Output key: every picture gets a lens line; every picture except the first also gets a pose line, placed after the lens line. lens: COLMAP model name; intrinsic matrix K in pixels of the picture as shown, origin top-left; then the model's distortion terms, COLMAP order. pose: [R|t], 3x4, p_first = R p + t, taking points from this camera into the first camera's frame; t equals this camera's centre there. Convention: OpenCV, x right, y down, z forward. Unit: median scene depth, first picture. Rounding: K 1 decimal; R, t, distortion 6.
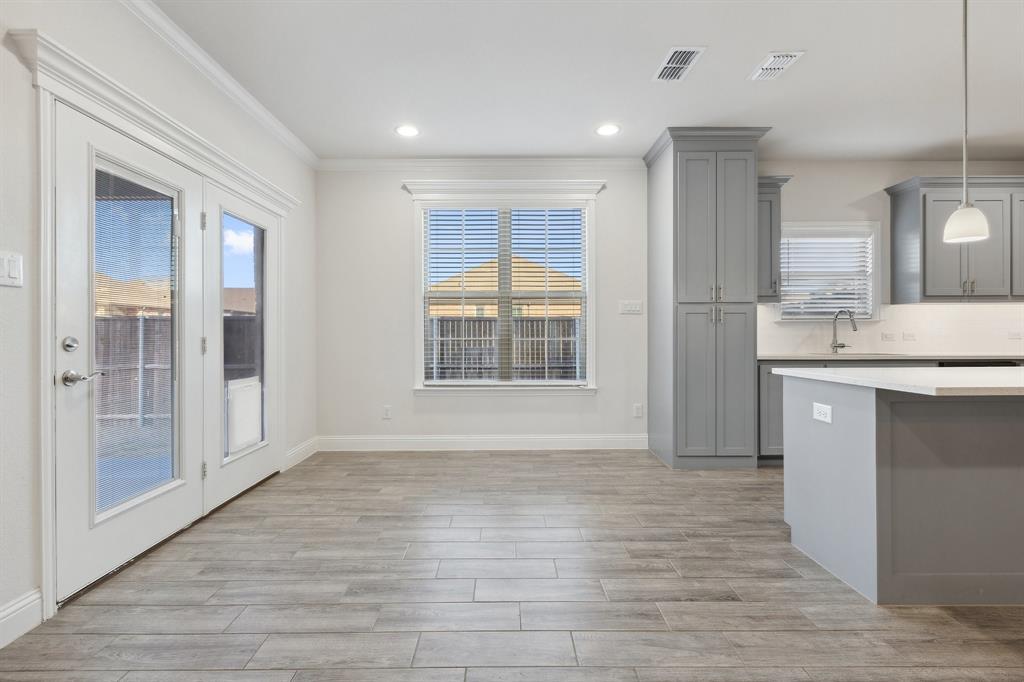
lens RADIAL K [[464.2, 0, 505.8], [0, 464.2, 333.1], [0, 0, 1]] dist [0.002259, -0.000366]
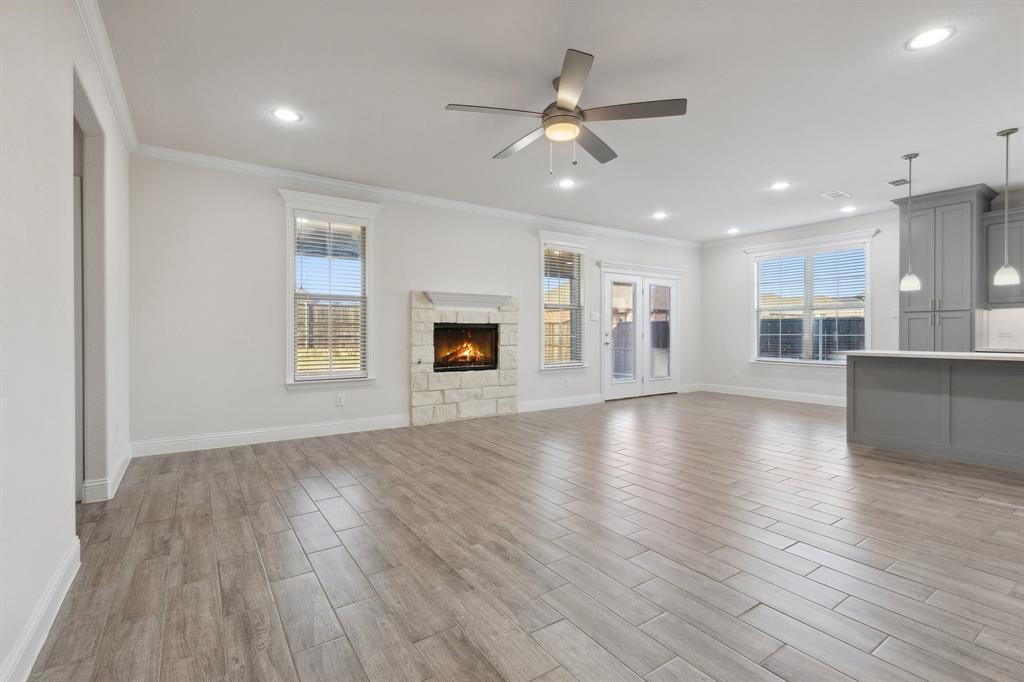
lens RADIAL K [[468.6, 0, 510.4], [0, 468.6, 333.1], [0, 0, 1]] dist [0.000548, 0.000034]
pose [[0.560733, 0.005440, -0.827979, 0.930212], [0.001495, 0.999970, 0.007583, -0.009434], [0.827995, -0.005489, 0.560708, -0.936542]]
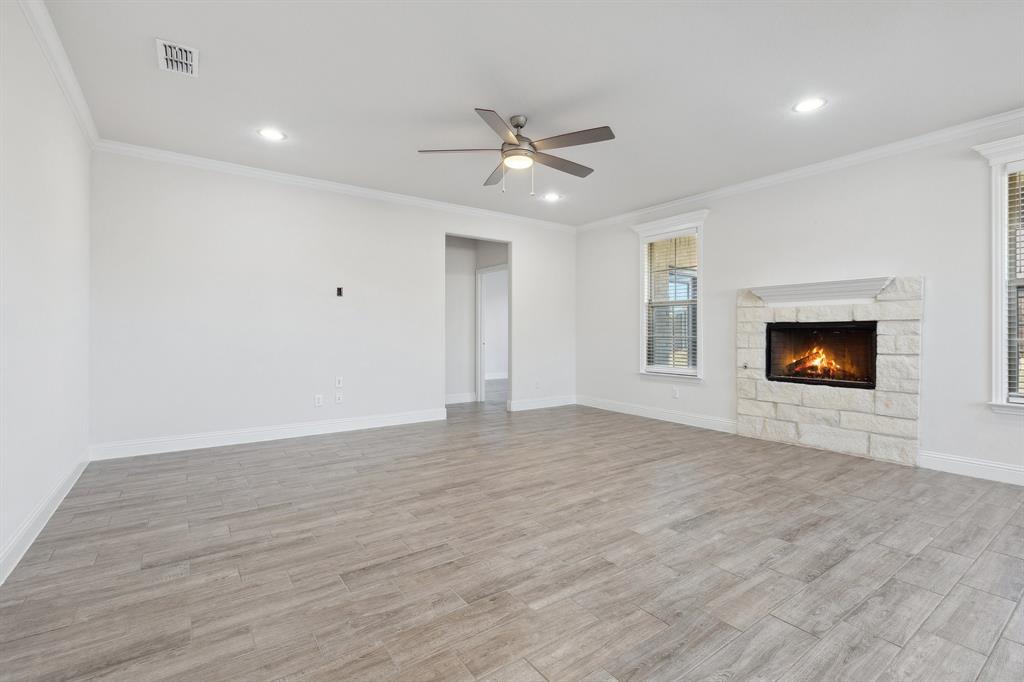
lens RADIAL K [[464.2, 0, 505.8], [0, 464.2, 333.1], [0, 0, 1]] dist [0.002259, -0.000366]
pose [[-0.822627, 0.003681, -0.568569, 0.868083], [0.005550, 0.999983, -0.001555, -0.004738], [0.568554, -0.004435, -0.822634, 0.370219]]
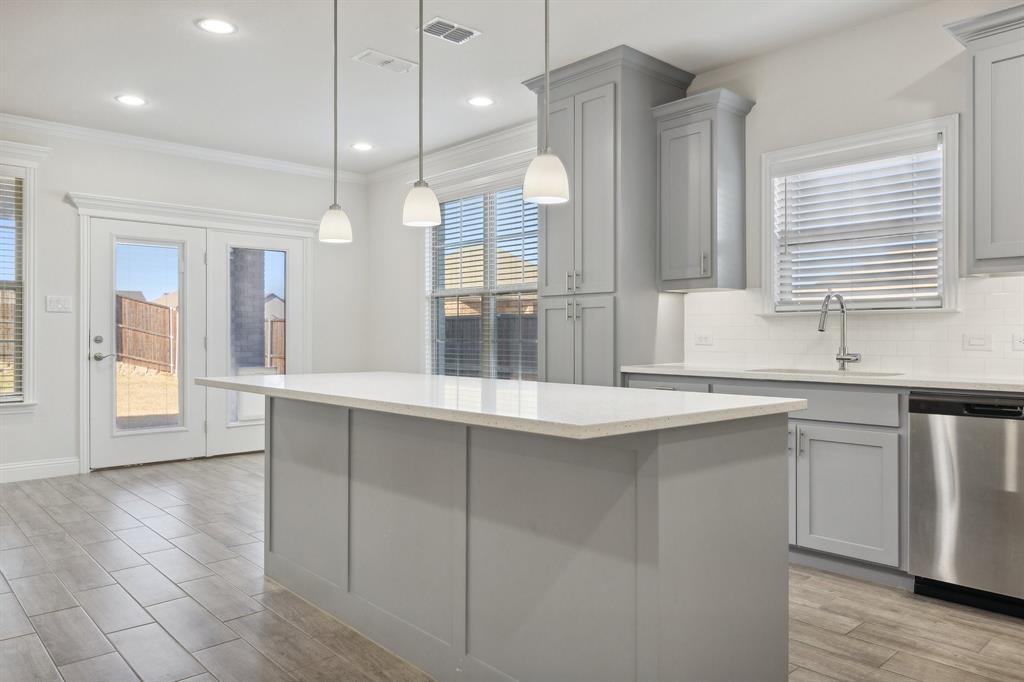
lens RADIAL K [[707.9, 0, 508.7], [0, 707.9, 335.7], [0, 0, 1]] dist [-0.007482, -0.002050]
pose [[0.672181, 0.004224, -0.740375, 1.239233], [-0.000224, 0.999985, 0.005502, -0.004482], [0.740387, -0.003533, 0.672171, 0.145806]]
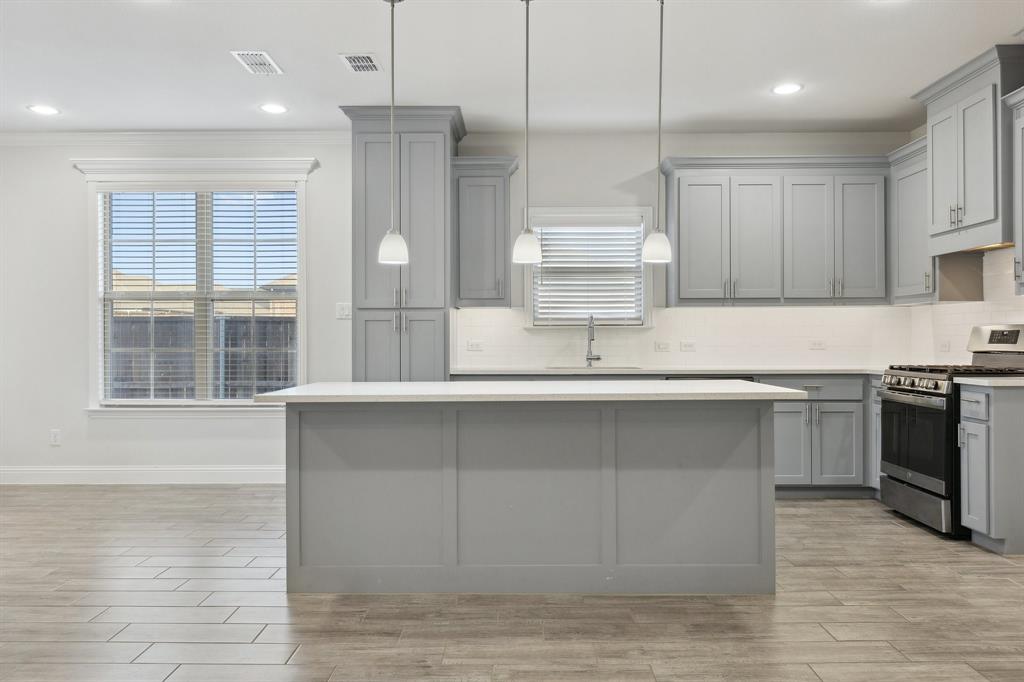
lens RADIAL K [[745.5, 0, 514.9], [0, 745.5, 336.9], [0, 0, 1]] dist [-0.001334, -0.000371]
pose [[0.999955, 0.000190, -0.009508, 0.681725], [-0.000151, 0.999991, 0.004168, -0.018111], [0.009509, -0.004166, 0.999946, -0.382379]]
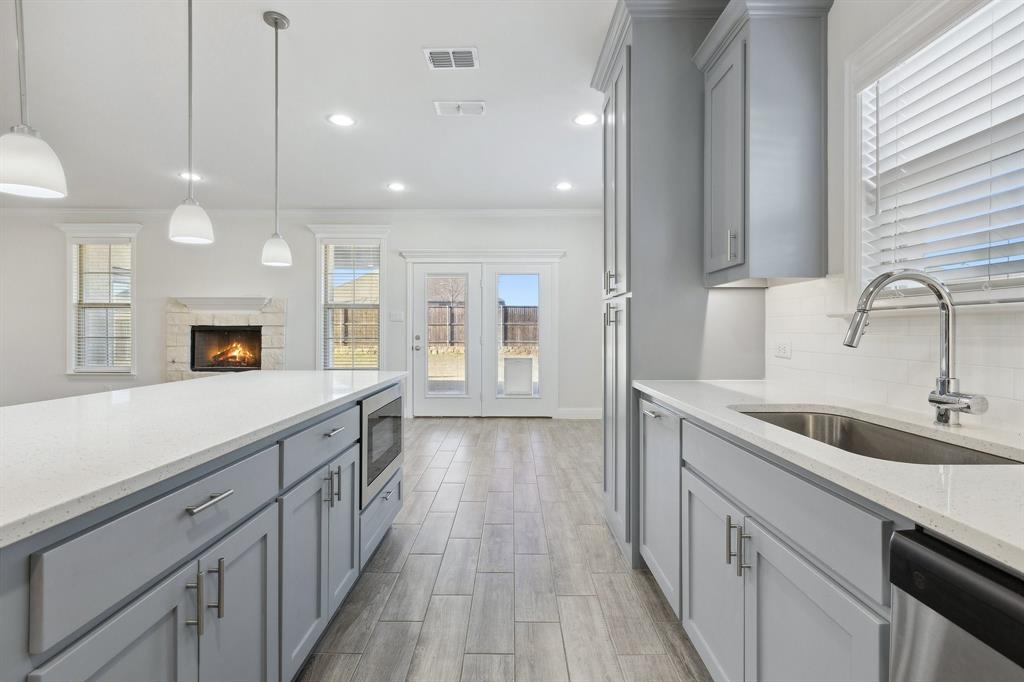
lens RADIAL K [[460.6, 0, 511.7], [0, 460.6, 331.4], [0, 0, 1]] dist [-0.000346, 0.000165]
pose [[-0.005943, 0.006178, -0.999963, 1.144653], [0.002275, 0.999978, 0.006164, -0.018486], [0.999980, -0.002238, -0.005956, 0.856174]]
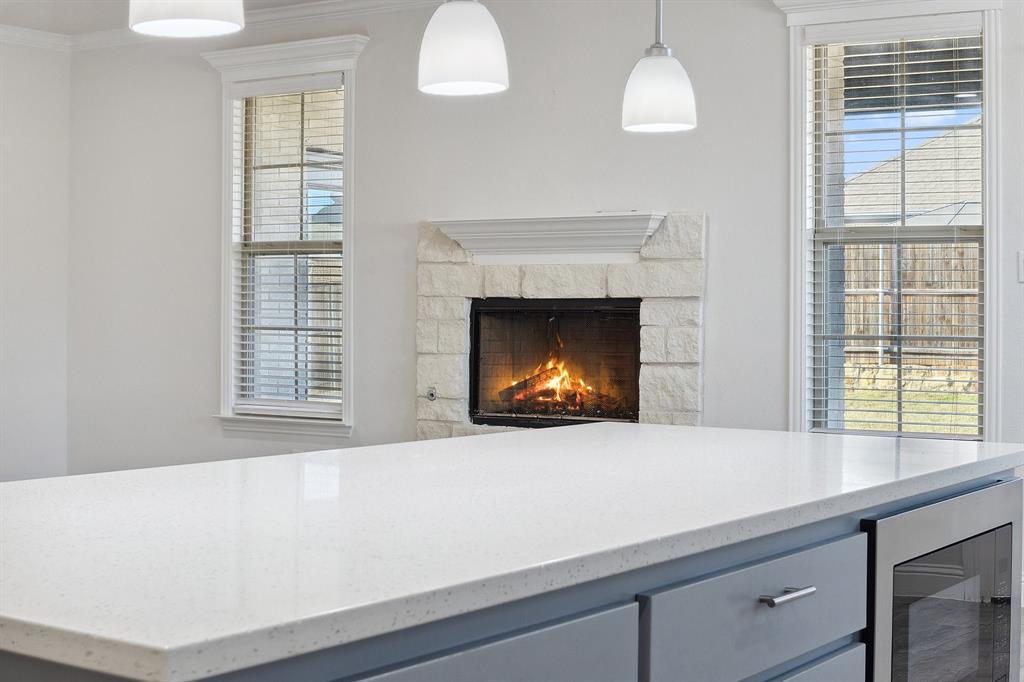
lens RADIAL K [[1608.9, 0, 511.4], [0, 1608.9, 305.0], [0, 0, 1]] dist [-0.115218, 0.017773]
pose [[-0.557725, -0.000999, -0.830025, 1.212188], [0.001197, 0.999997, -0.002008, -0.018504], [0.830025, -0.002114, -0.557722, 0.911049]]
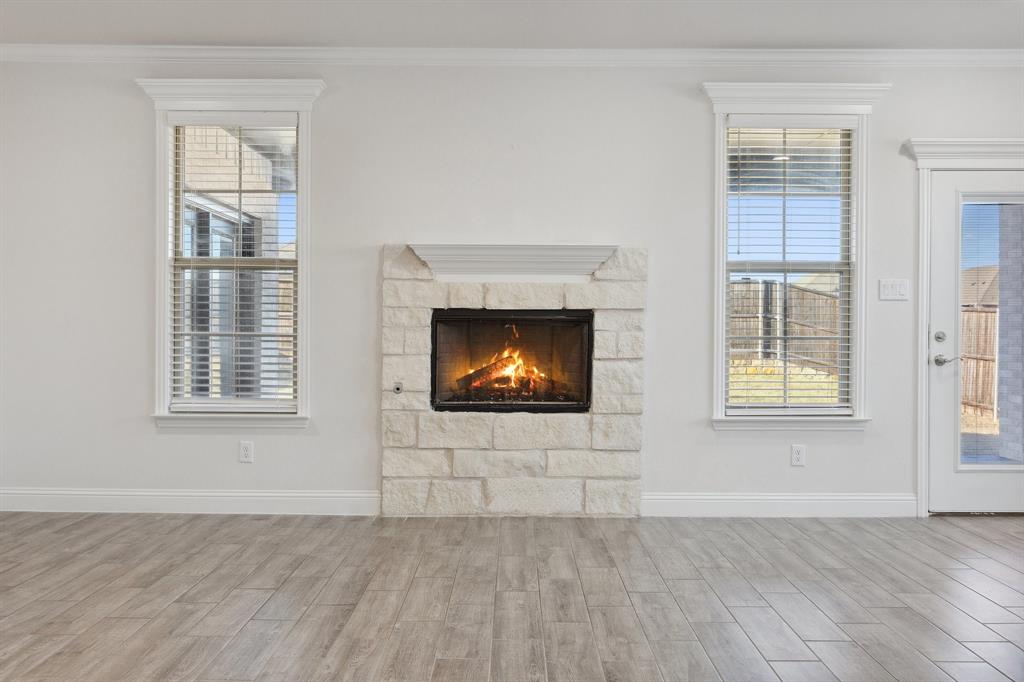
lens RADIAL K [[855.8, 0, 511.9], [0, 855.8, 337.4], [0, 0, 1]] dist [0.000831, -0.003829]
pose [[-0.007982, 0.012885, -0.999885, 0.874311], [-0.000286, 0.999917, 0.012887, -0.004090], [0.999968, 0.000389, -0.007977, -0.151424]]
